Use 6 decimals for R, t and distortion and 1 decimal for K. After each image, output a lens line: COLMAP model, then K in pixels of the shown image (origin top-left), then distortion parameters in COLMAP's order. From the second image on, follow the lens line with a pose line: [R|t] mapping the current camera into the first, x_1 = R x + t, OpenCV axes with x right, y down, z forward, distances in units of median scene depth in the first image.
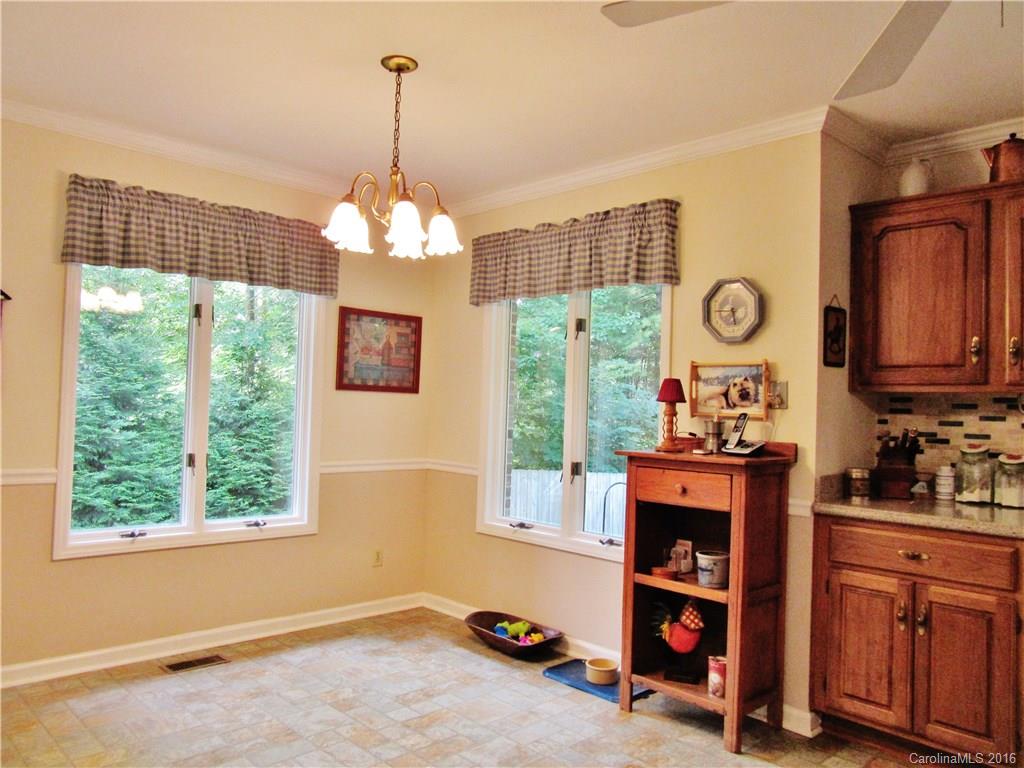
lens RADIAL K [[760.0, 0, 509.2], [0, 760.0, 384.5], [0, 0, 1]] dist [-0.058708, 0.037309]
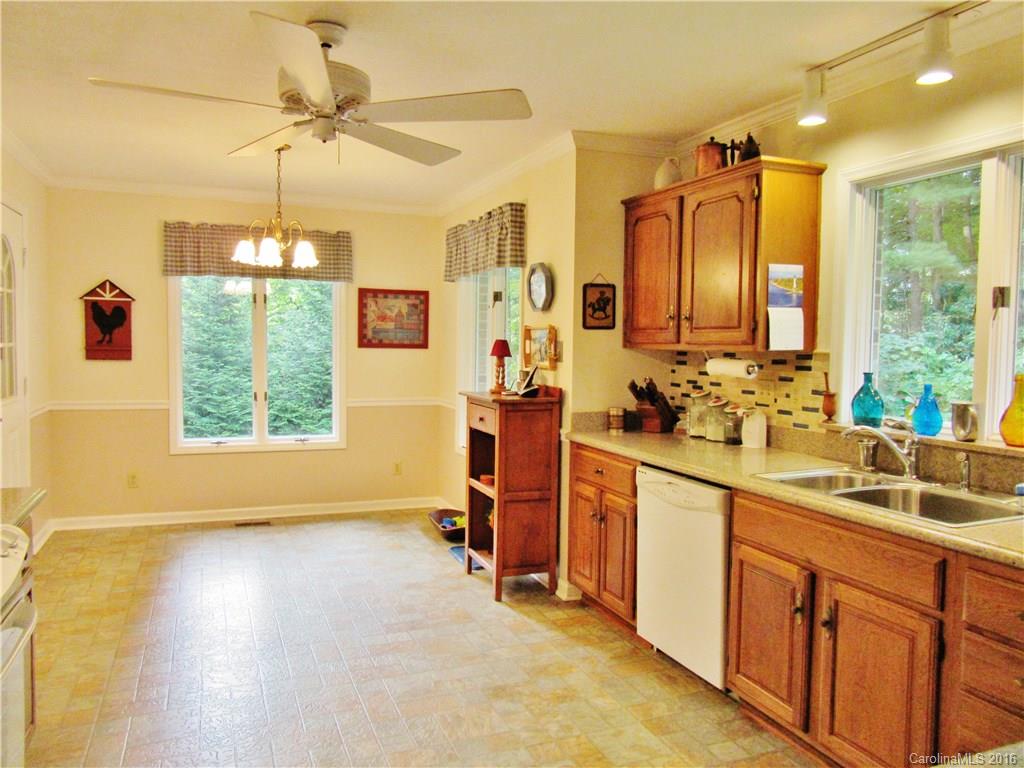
lens RADIAL K [[760.0, 0, 509.2], [0, 760.0, 384.5], [0, 0, 1]] dist [-0.058708, 0.037309]
pose [[0.924724, 0.005597, -0.380598, 0.735246], [0.023257, 0.997193, 0.071172, -0.023866], [0.379928, -0.074666, 0.921998, -0.254524]]
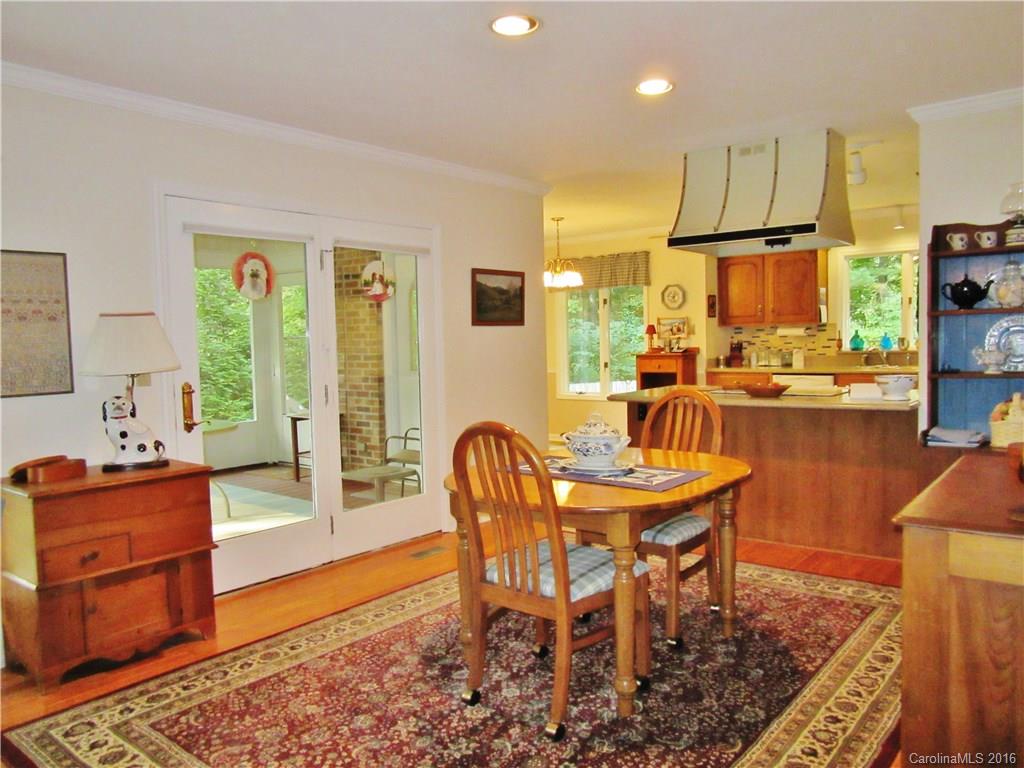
lens RADIAL K [[760.0, 0, 509.2], [0, 760.0, 384.5], [0, 0, 1]] dist [-0.058708, 0.037309]
pose [[0.991610, -0.060598, 0.114181, -0.552964], [0.050502, 0.994721, 0.089327, -0.058798], [-0.118991, -0.082811, 0.989436, -1.461570]]
